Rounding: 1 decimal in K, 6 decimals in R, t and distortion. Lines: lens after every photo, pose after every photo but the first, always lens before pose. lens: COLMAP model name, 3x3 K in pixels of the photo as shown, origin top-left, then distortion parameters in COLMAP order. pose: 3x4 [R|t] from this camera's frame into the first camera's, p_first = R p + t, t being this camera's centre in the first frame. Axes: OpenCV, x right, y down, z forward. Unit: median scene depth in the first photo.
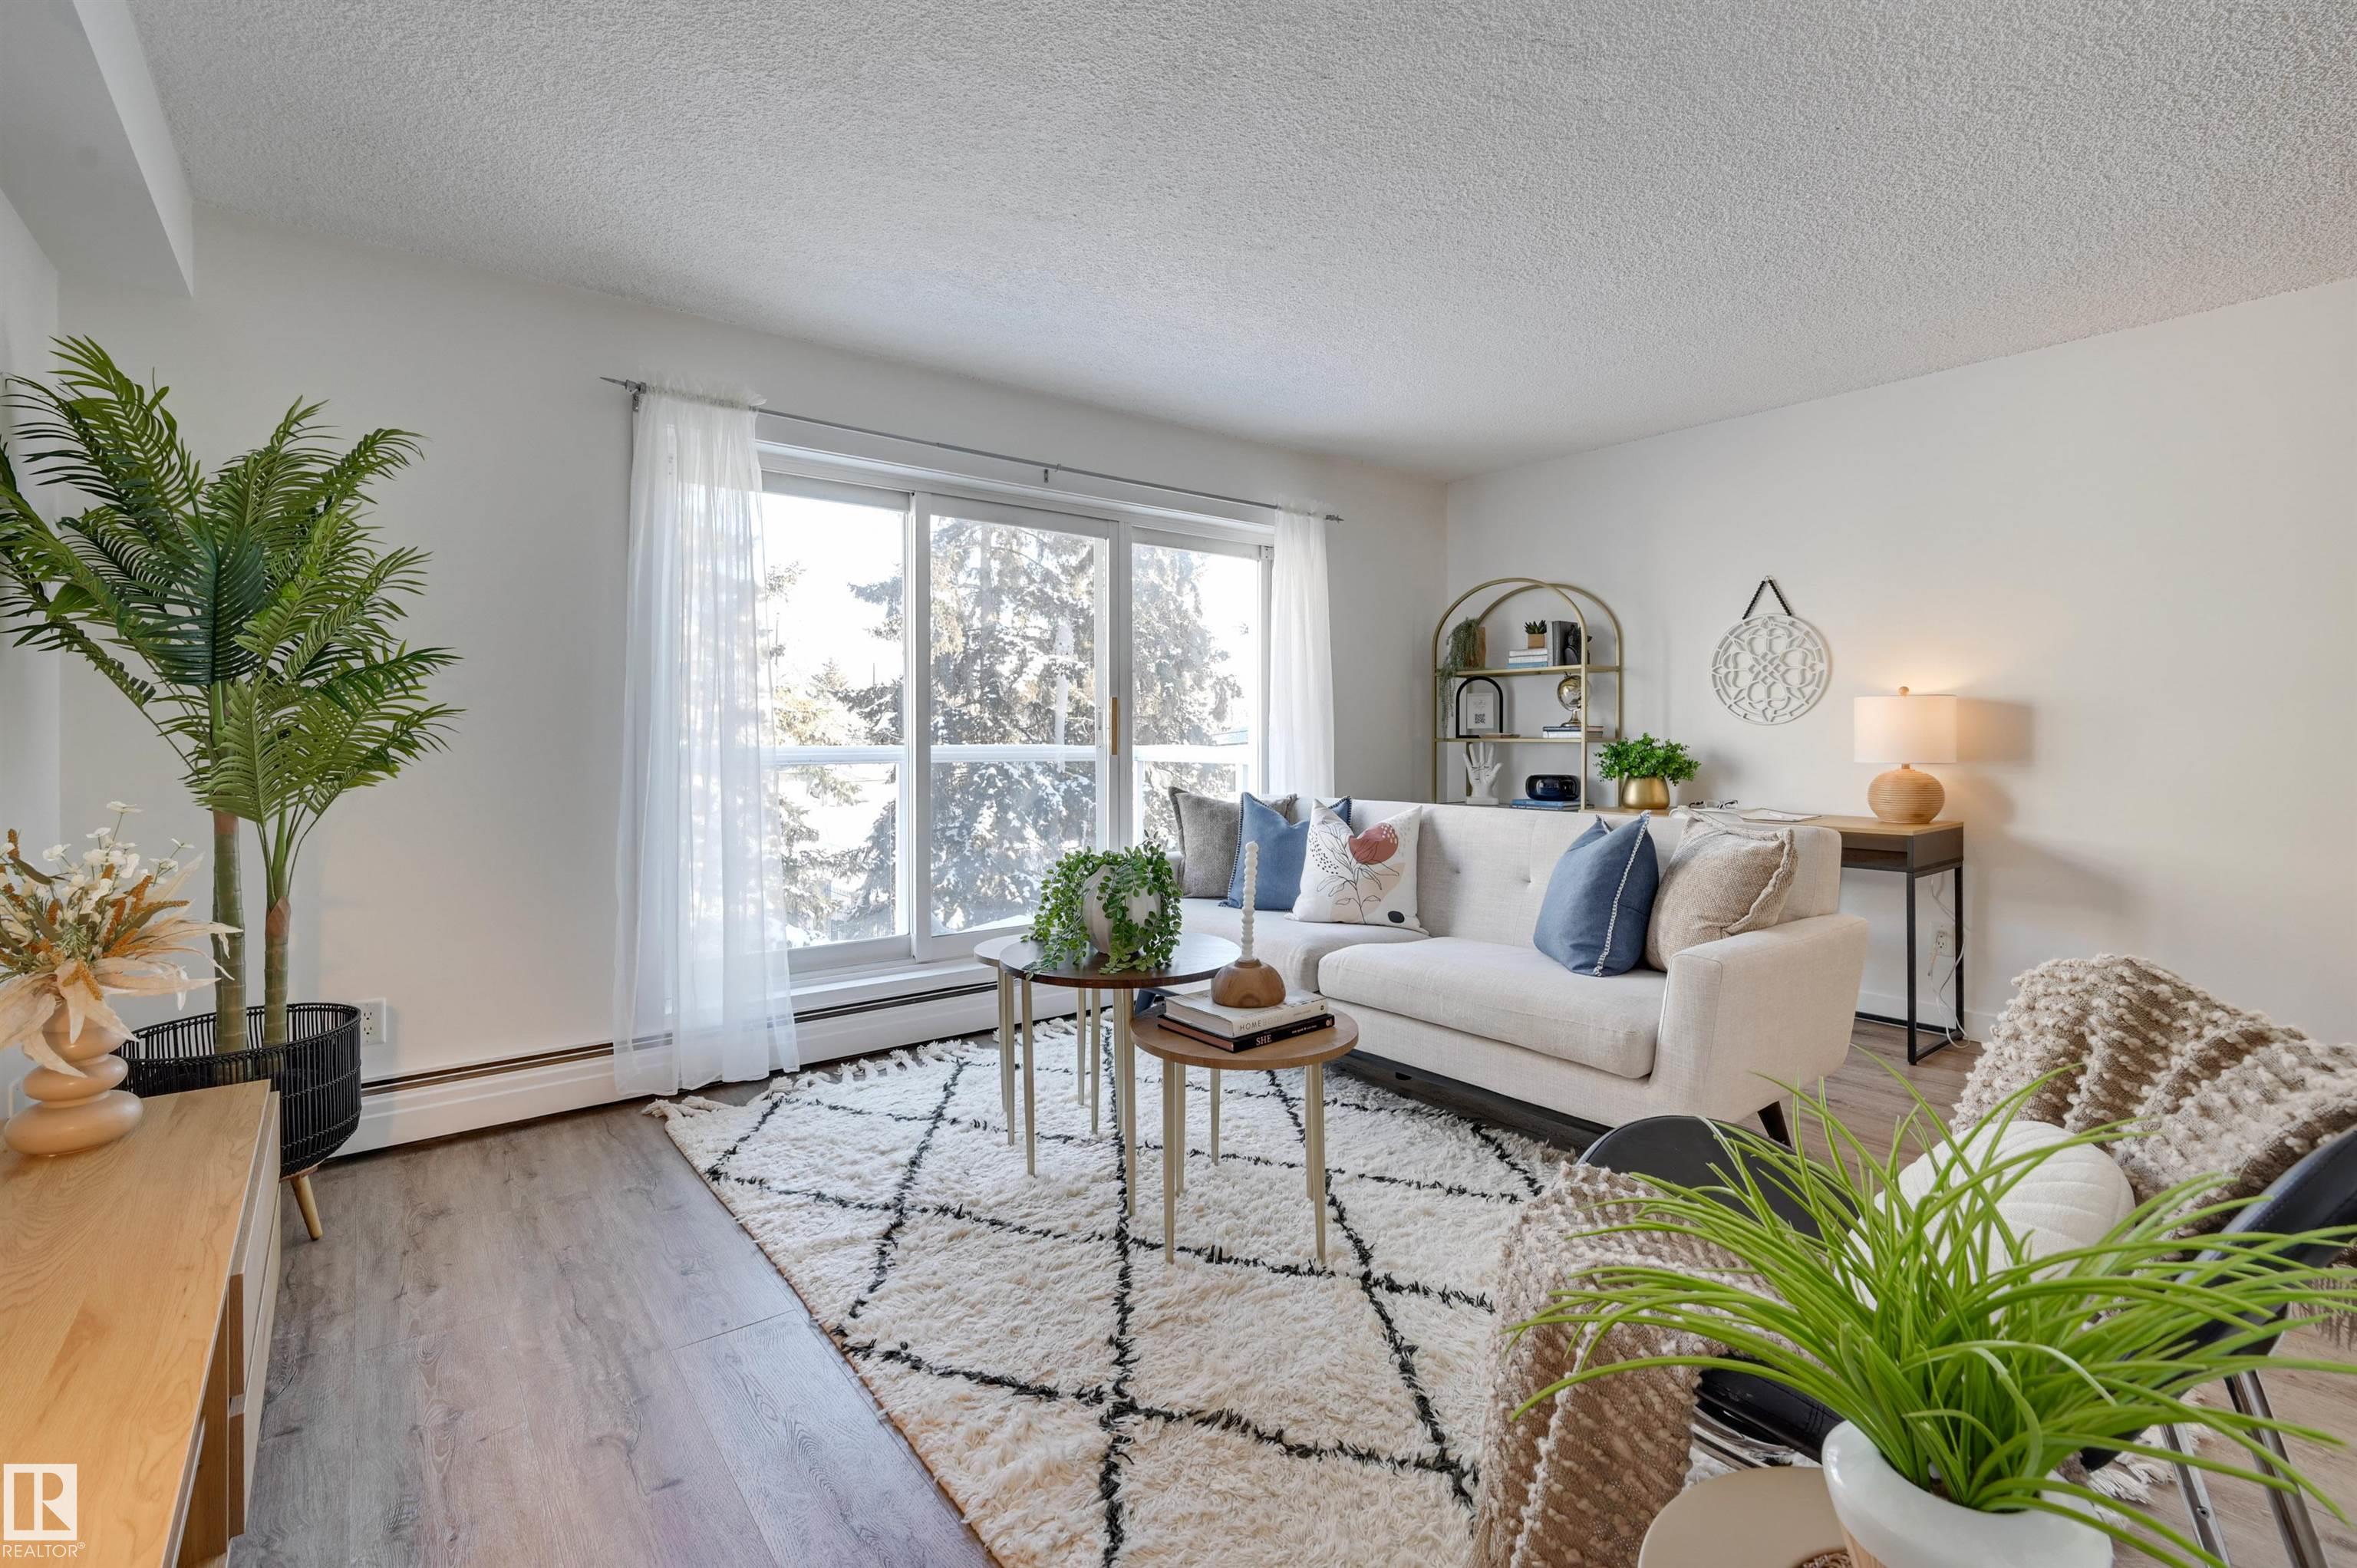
lens RADIAL K [[1041.3, 0, 1175.4], [0, 1041.3, 744.2], [0, 0, 1]] dist [-0.001587, -0.000019]
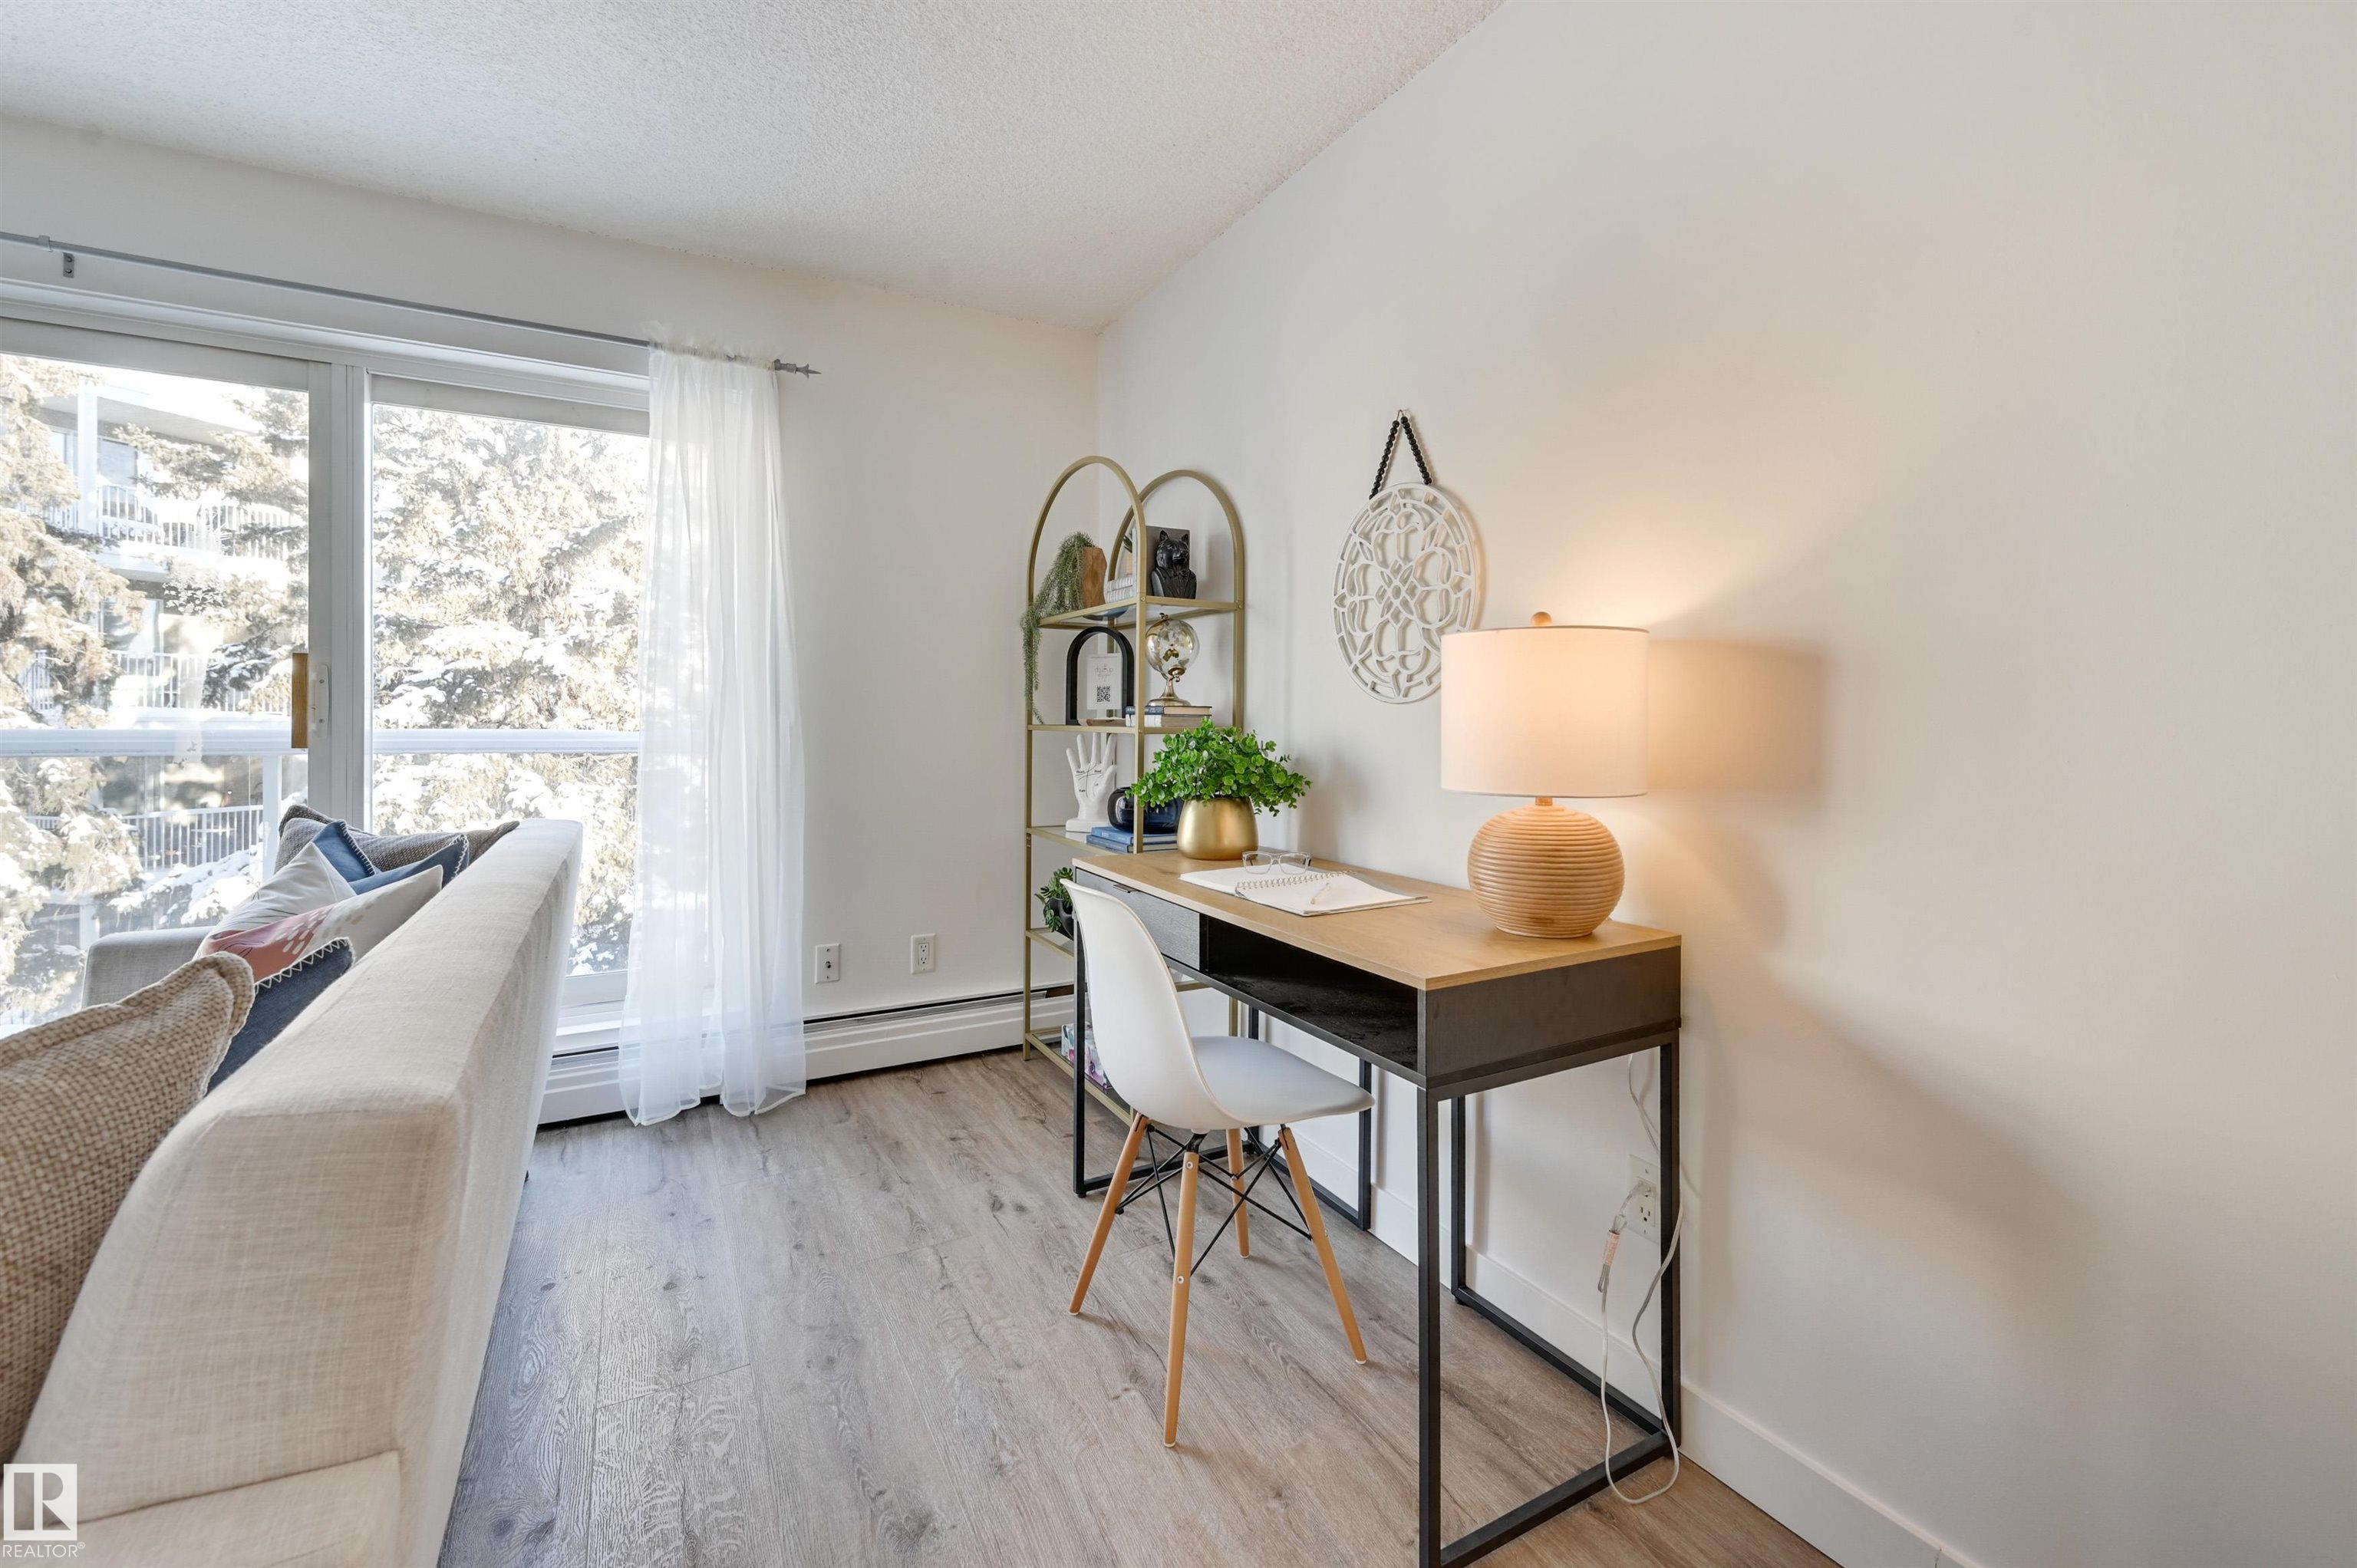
lens RADIAL K [[1002.7, 0, 1214.0], [0, 1002.7, 725.7], [0, 0, 1]] dist [-0.001474, 0.000154]
pose [[0.990906, 0.007717, -0.134335, 0.535947], [-0.008032, 0.999966, -0.001798, -0.005897], [0.134316, 0.002861, 0.990934, 0.492895]]
